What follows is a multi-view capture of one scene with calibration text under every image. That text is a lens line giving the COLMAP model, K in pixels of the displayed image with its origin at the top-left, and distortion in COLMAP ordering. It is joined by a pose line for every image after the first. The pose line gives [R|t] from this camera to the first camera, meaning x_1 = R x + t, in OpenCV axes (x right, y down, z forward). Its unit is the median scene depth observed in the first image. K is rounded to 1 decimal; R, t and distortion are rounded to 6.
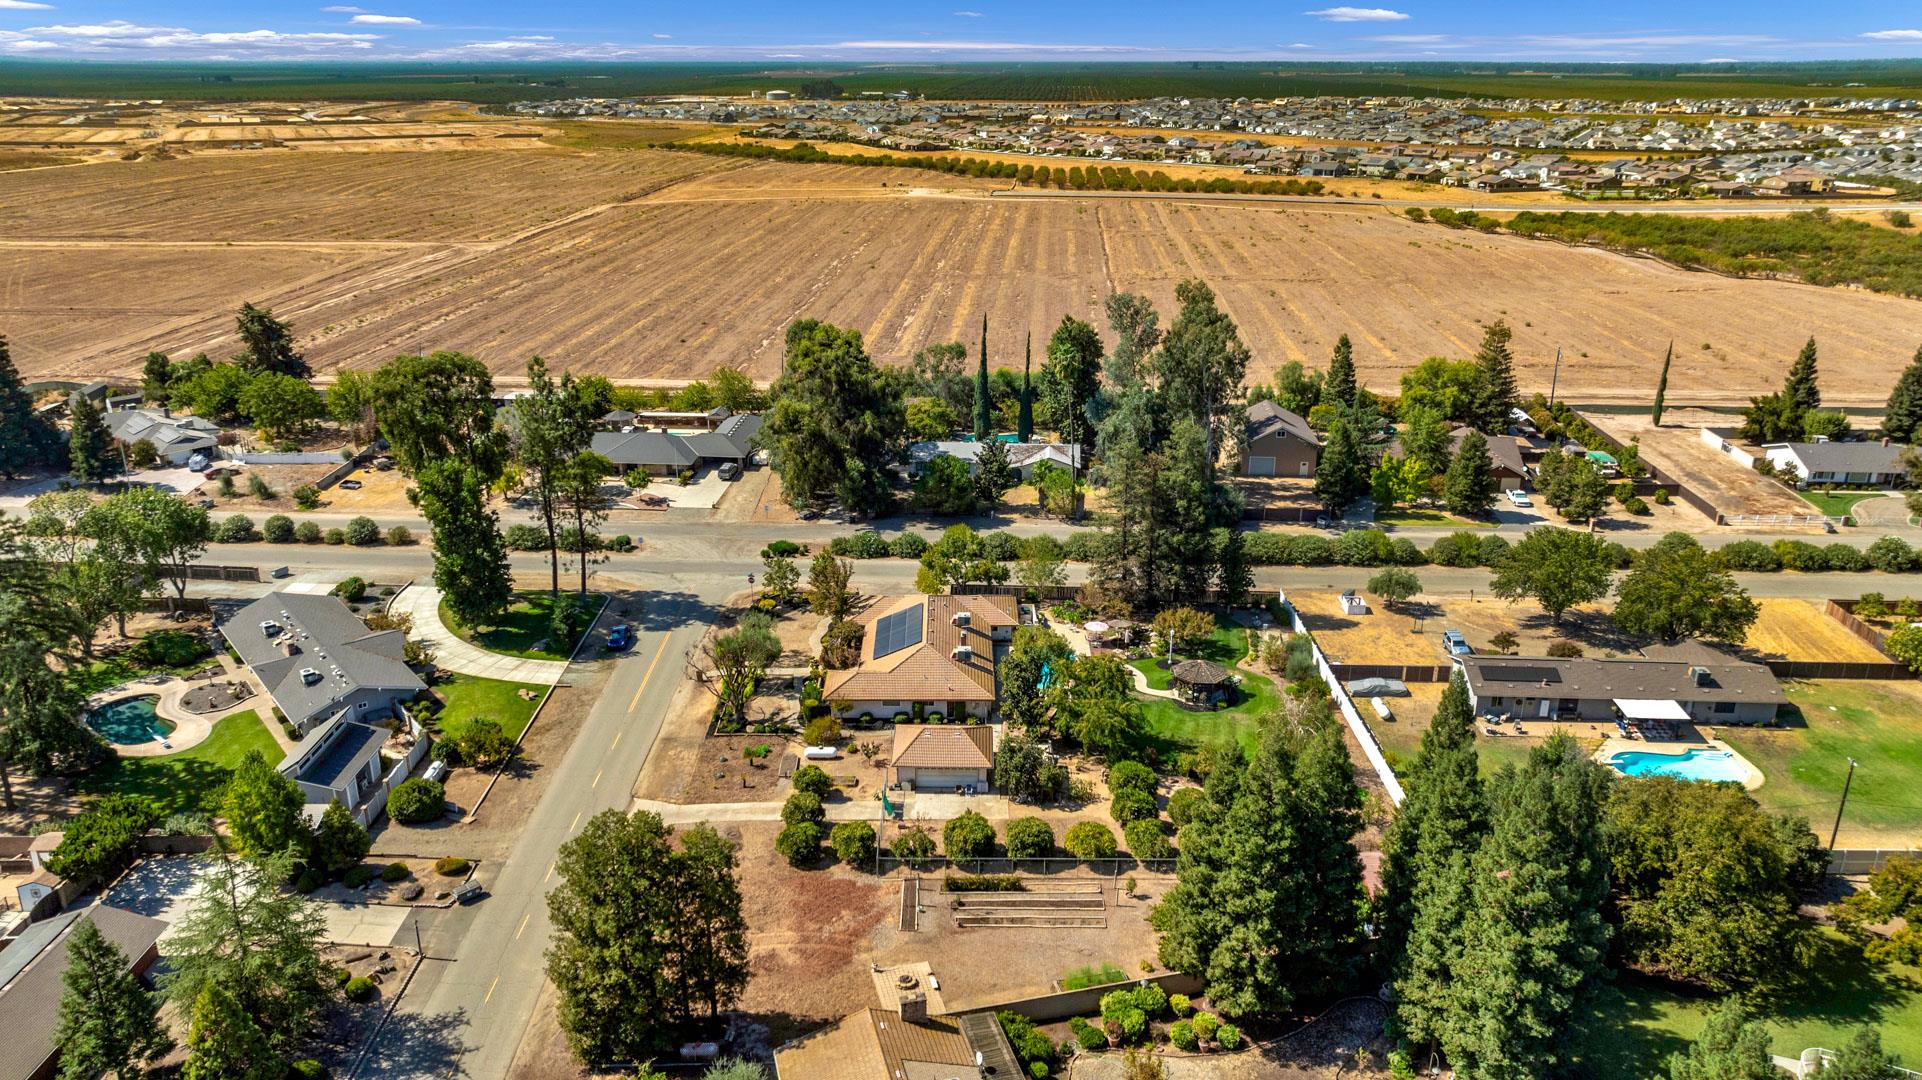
lens RADIAL K [[1363.1, 0, 961.0], [0, 1363.1, 540.0], [0, 0, 1]] dist [-0.014434, -0.003303]
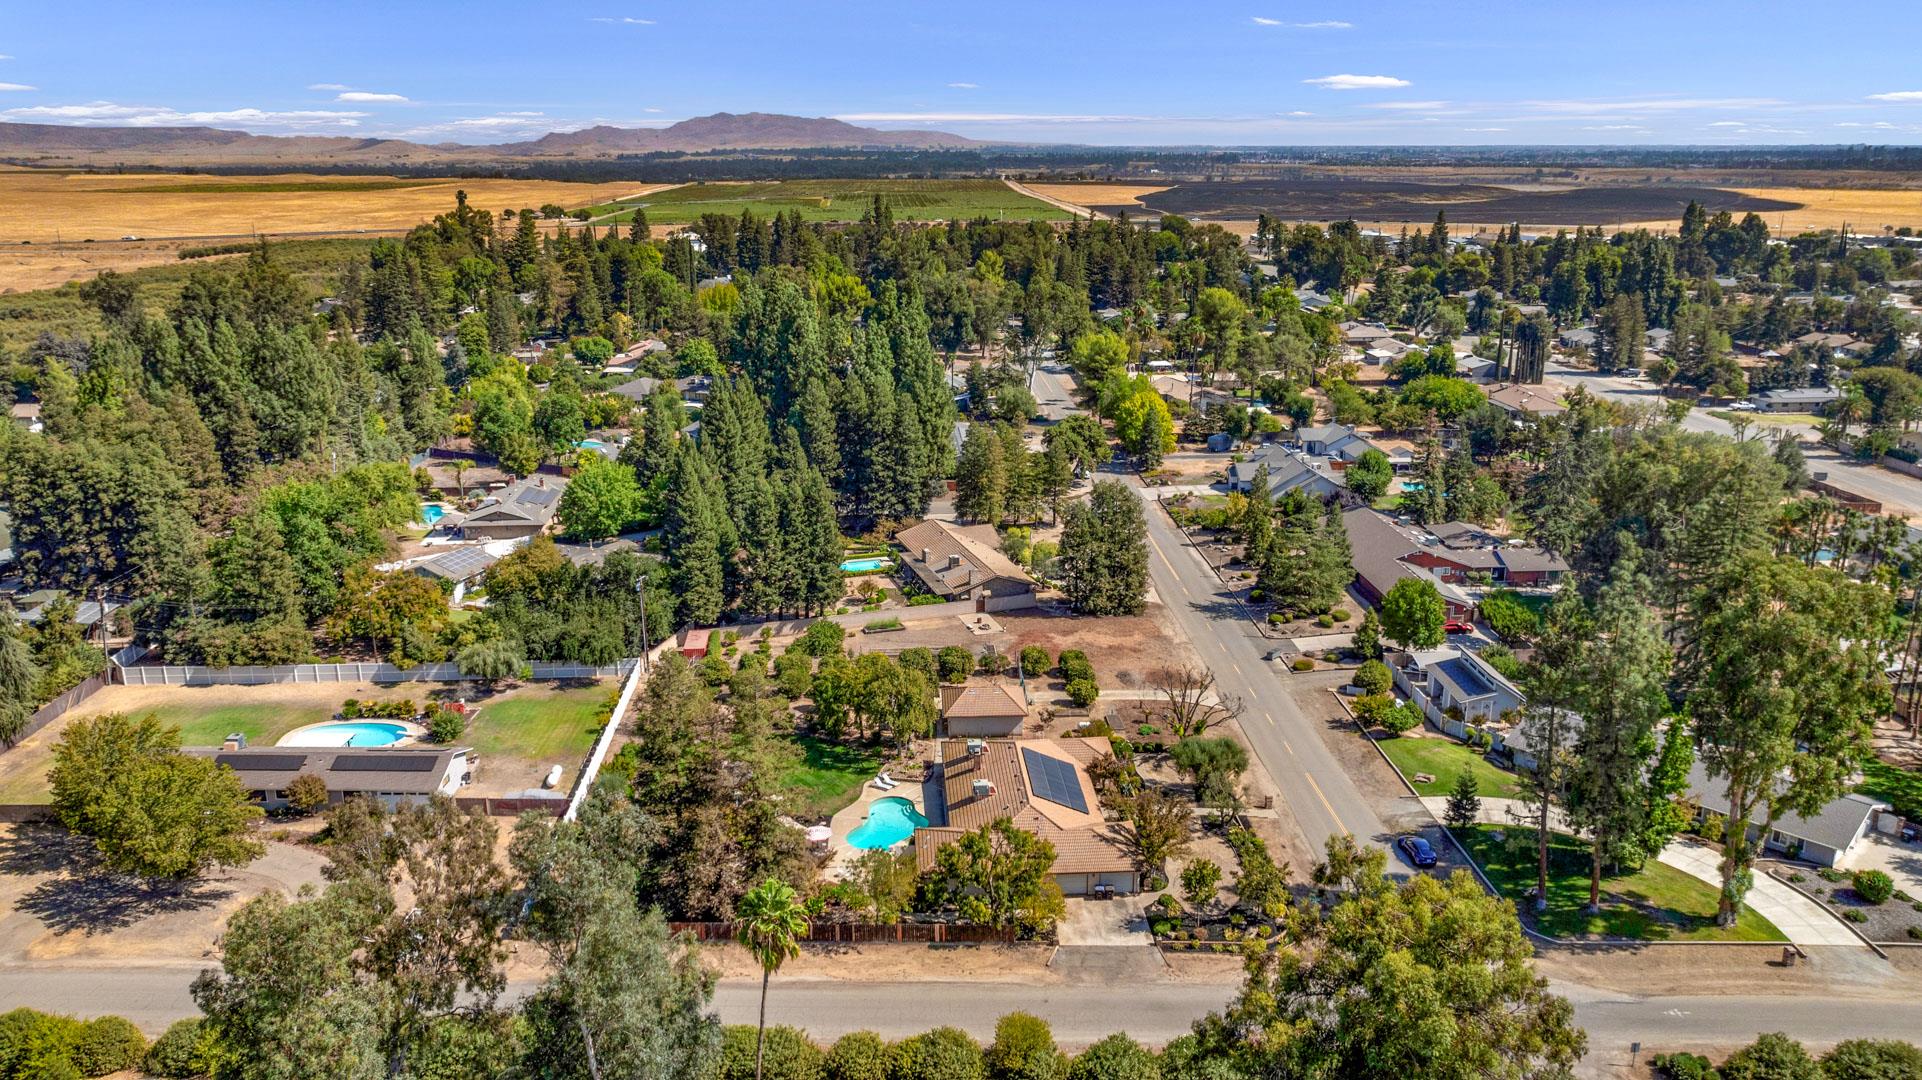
lens RADIAL K [[1411.8, 0, 958.8], [0, 1411.8, 439.2], [0, 0, 1]] dist [-0.008021, -0.004301]
pose [[-0.998702, 0.012336, -0.049414, 0.059043], [-0.015450, 0.851118, 0.524747, -0.611371], [0.048531, 0.524830, -0.849823, 1.708264]]
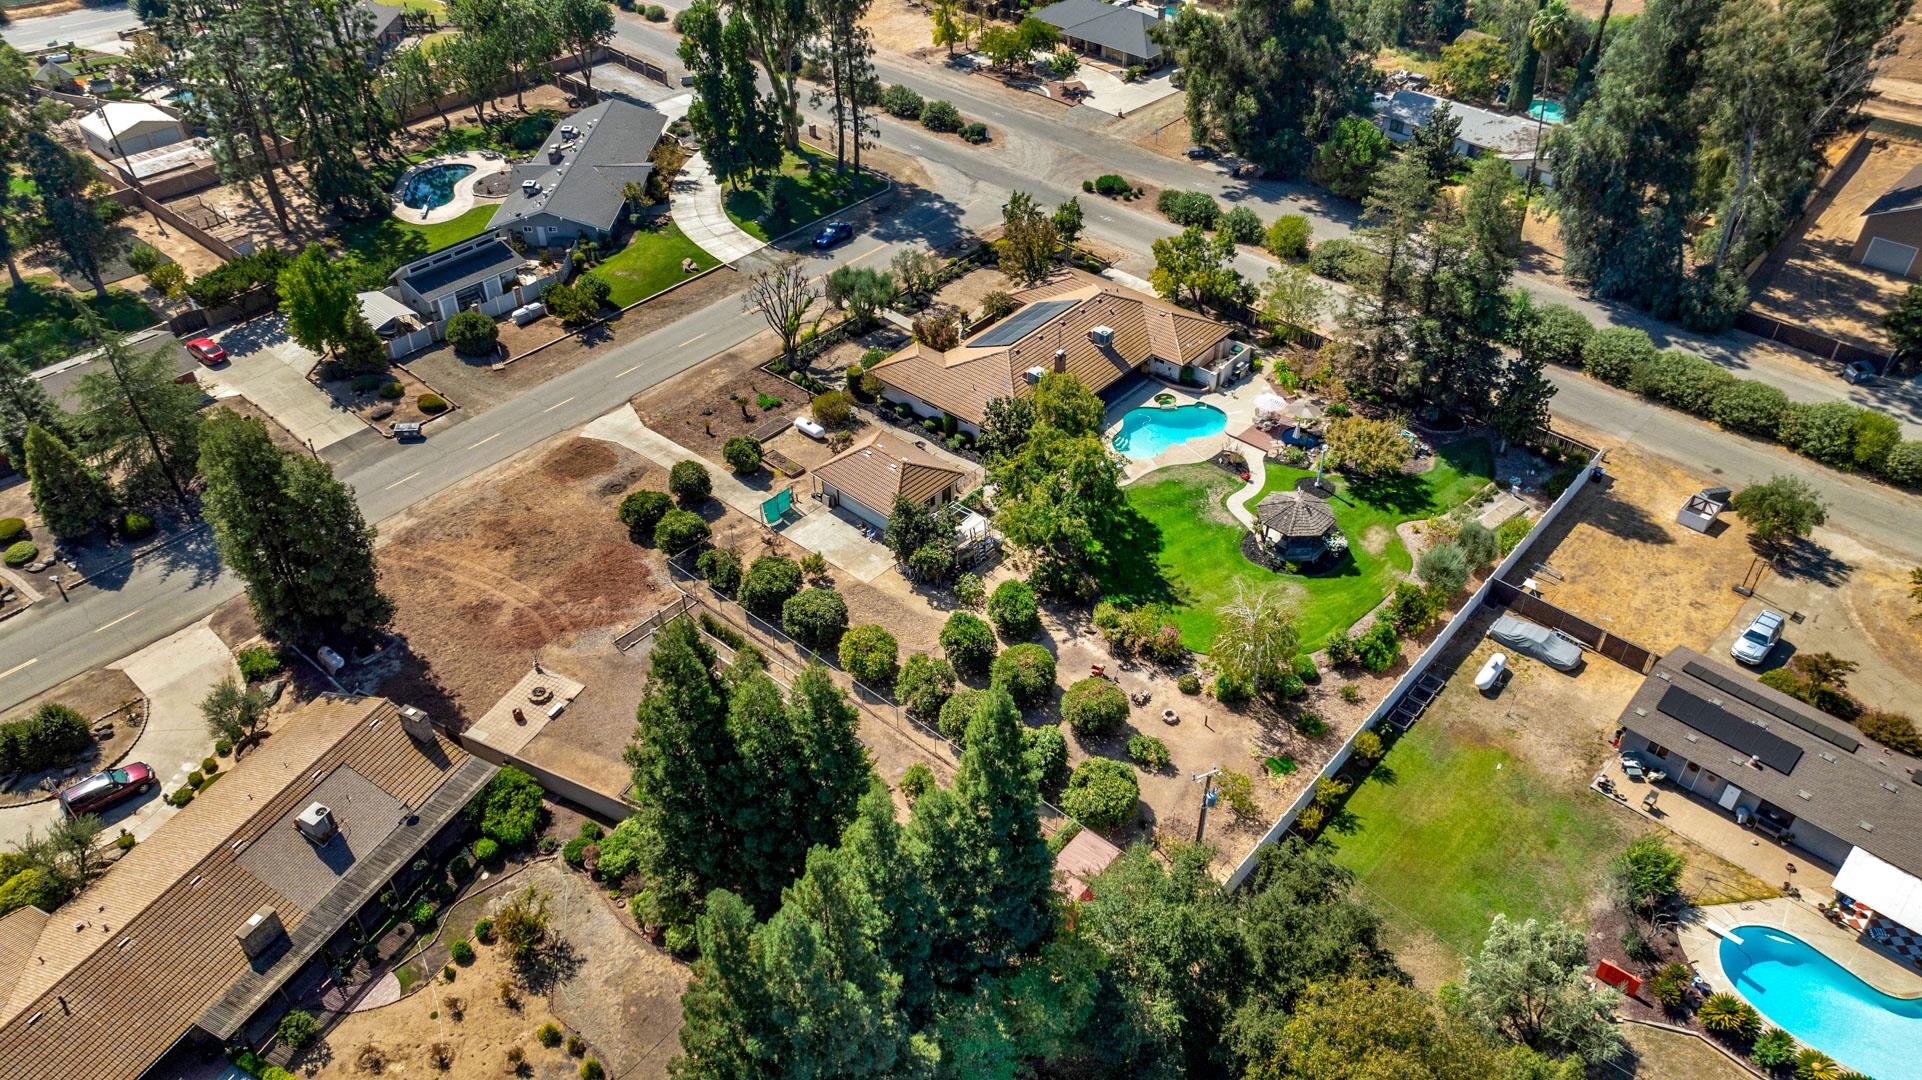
lens RADIAL K [[1351.4, 0, 961.3], [0, 1351.4, 536.1], [0, 0, 1]] dist [-0.041517, 0.049629]
pose [[0.750528, 0.401960, -0.524533, 0.418554], [-0.215537, 0.899229, 0.380697, -0.123415], [0.624701, -0.172668, 0.761534, 0.347050]]
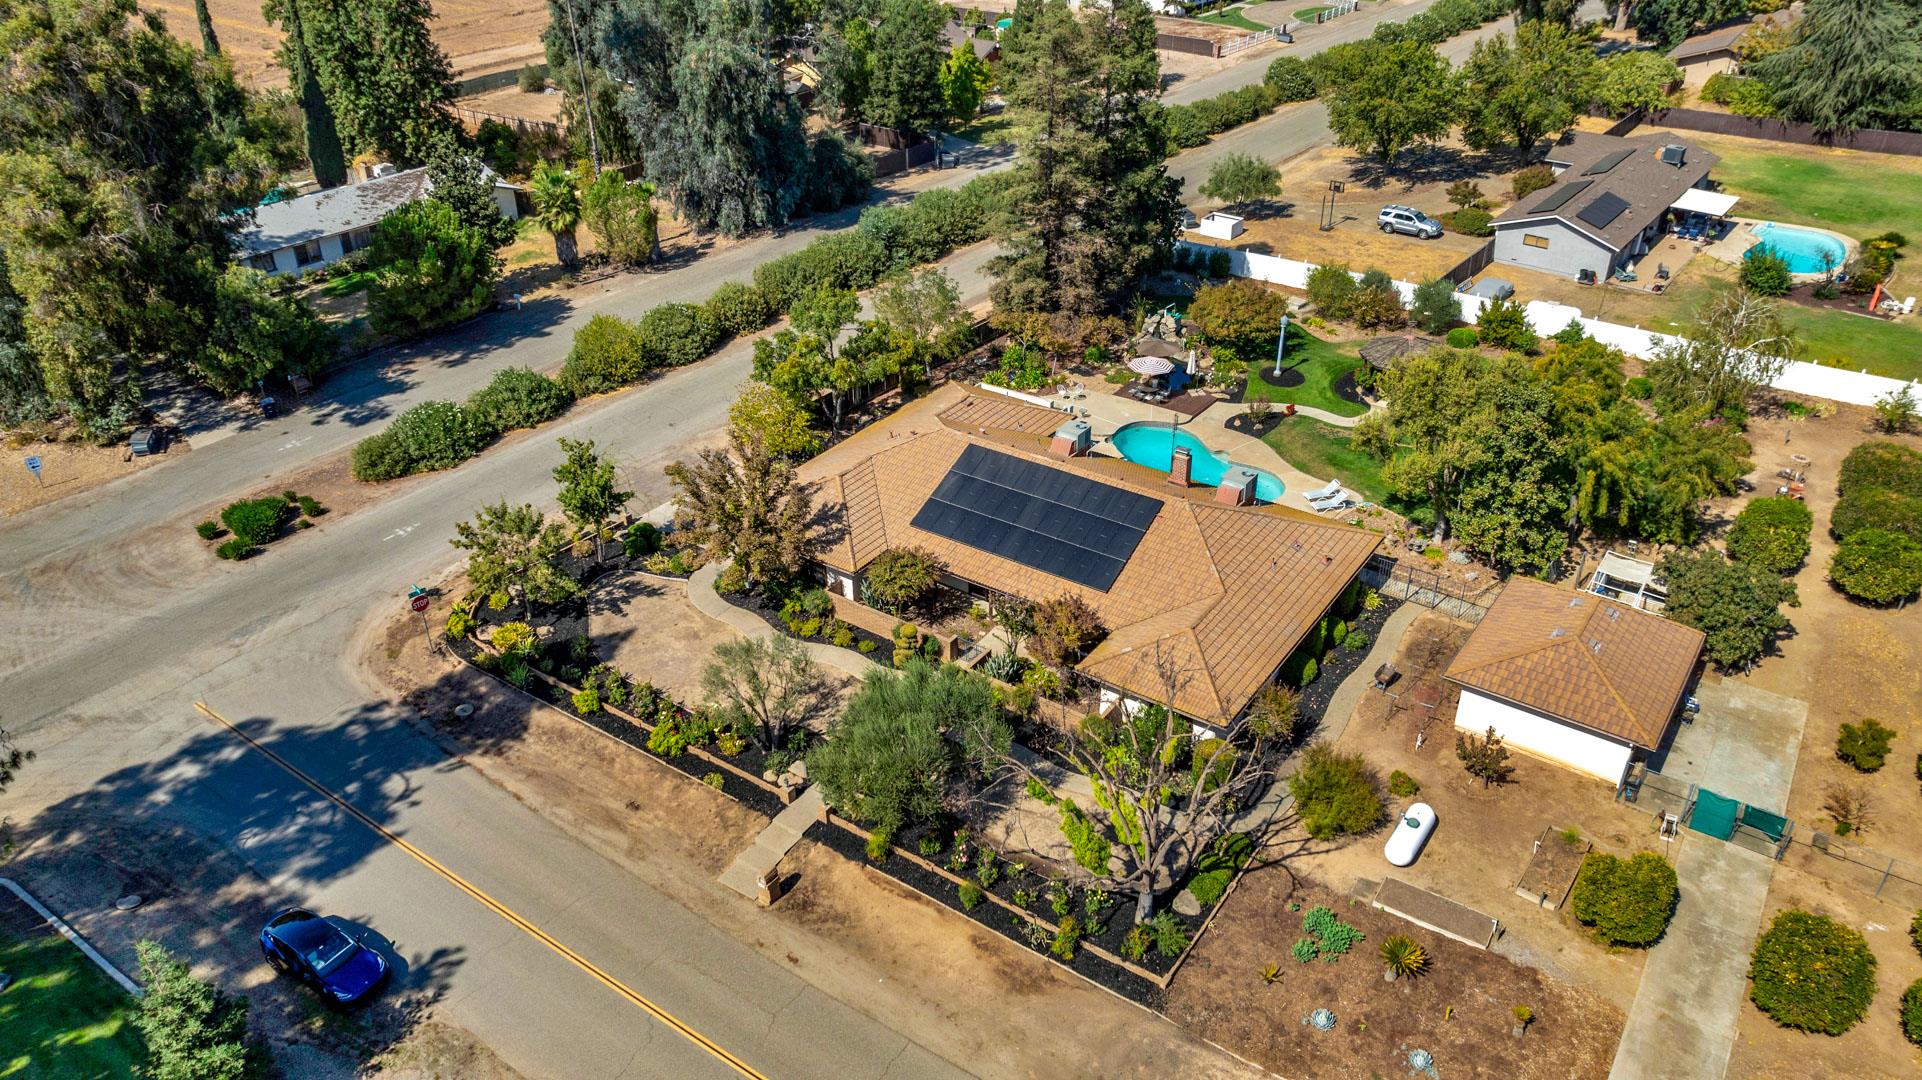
lens RADIAL K [[1352.9, 0, 950.2], [0, 1352.9, 542.9], [0, 0, 1]] dist [-0.043017, 0.040721]
pose [[0.580115, -0.424283, 0.695306, -0.367202], [0.287166, 0.905347, 0.312861, -0.065054], [-0.762235, 0.018172, 0.647046, 0.776270]]
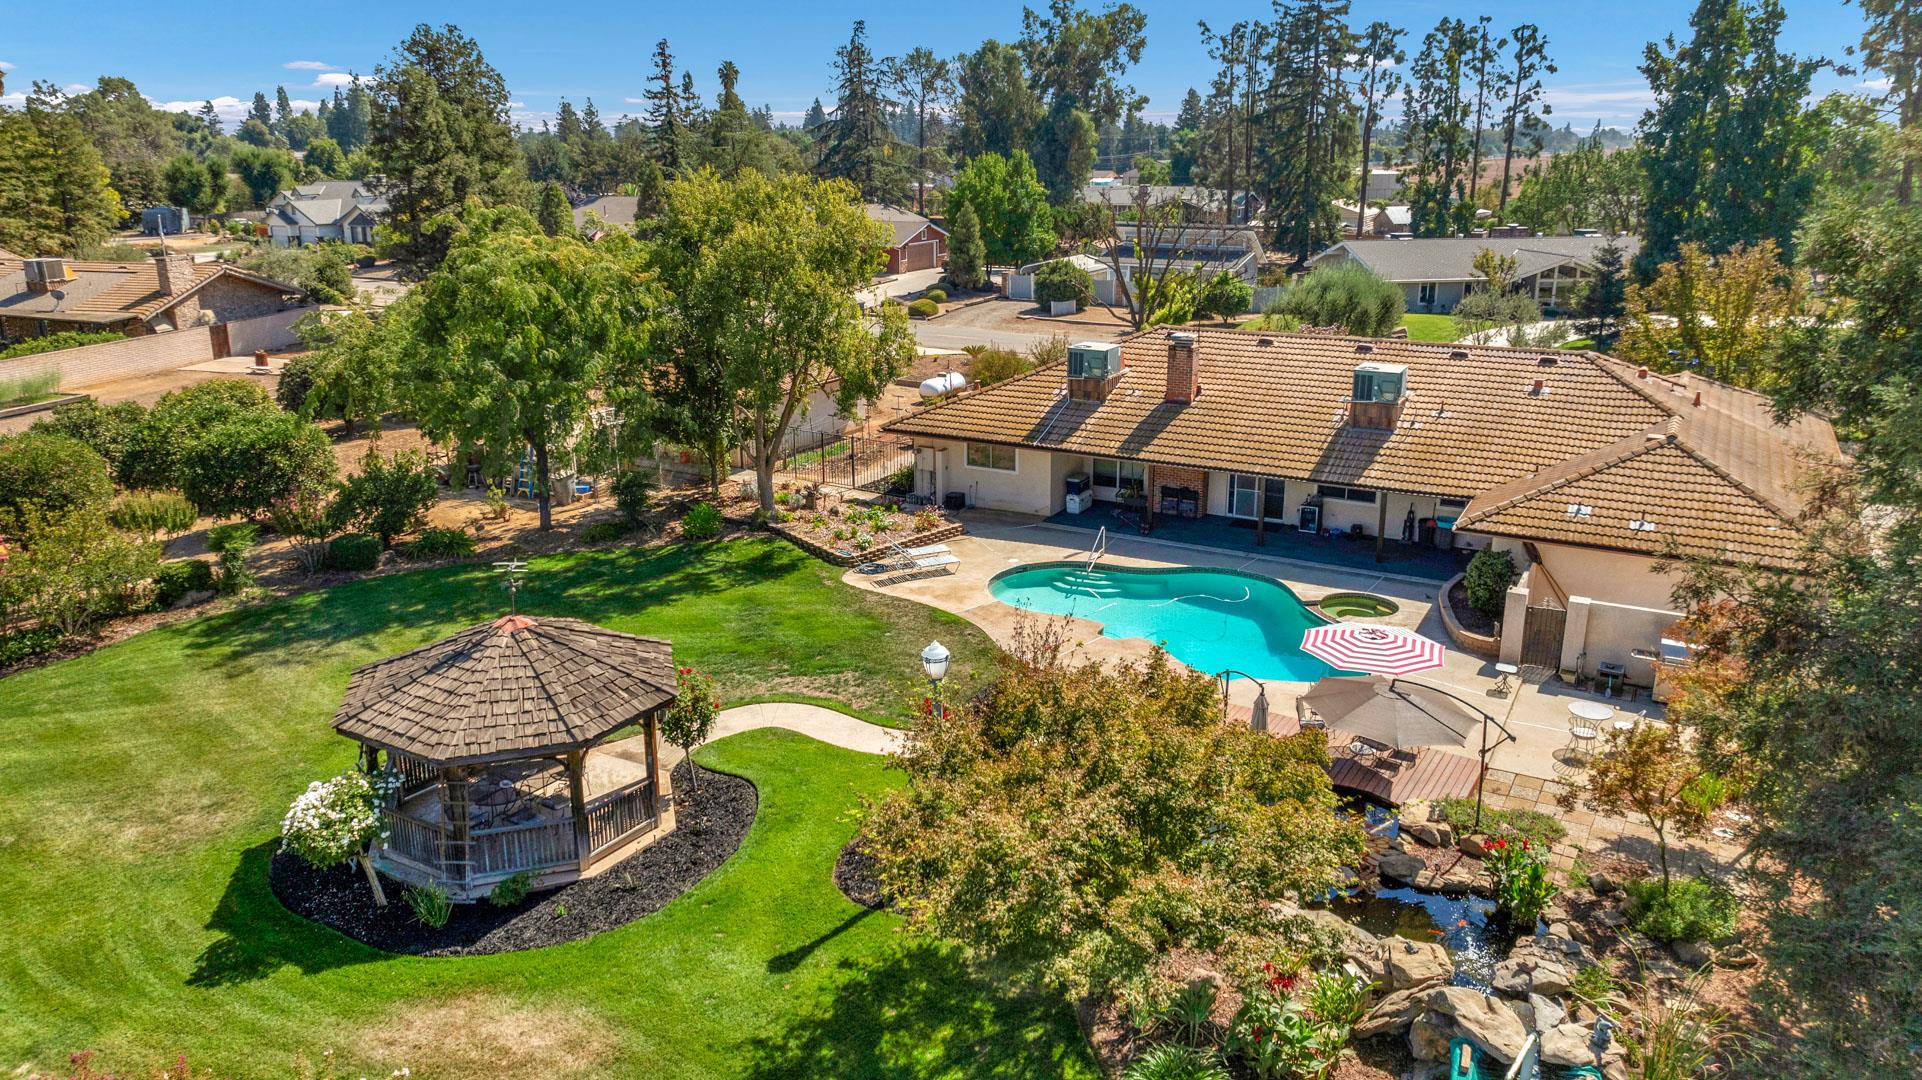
lens RADIAL K [[1351.4, 0, 961.3], [0, 1351.4, 536.1], [0, 0, 1]] dist [-0.041517, 0.049629]
pose [[-0.494086, 0.249117, -0.832959, 0.280444], [-0.289447, 0.856283, 0.427784, -0.005153], [0.819817, 0.452459, -0.350971, 1.090643]]
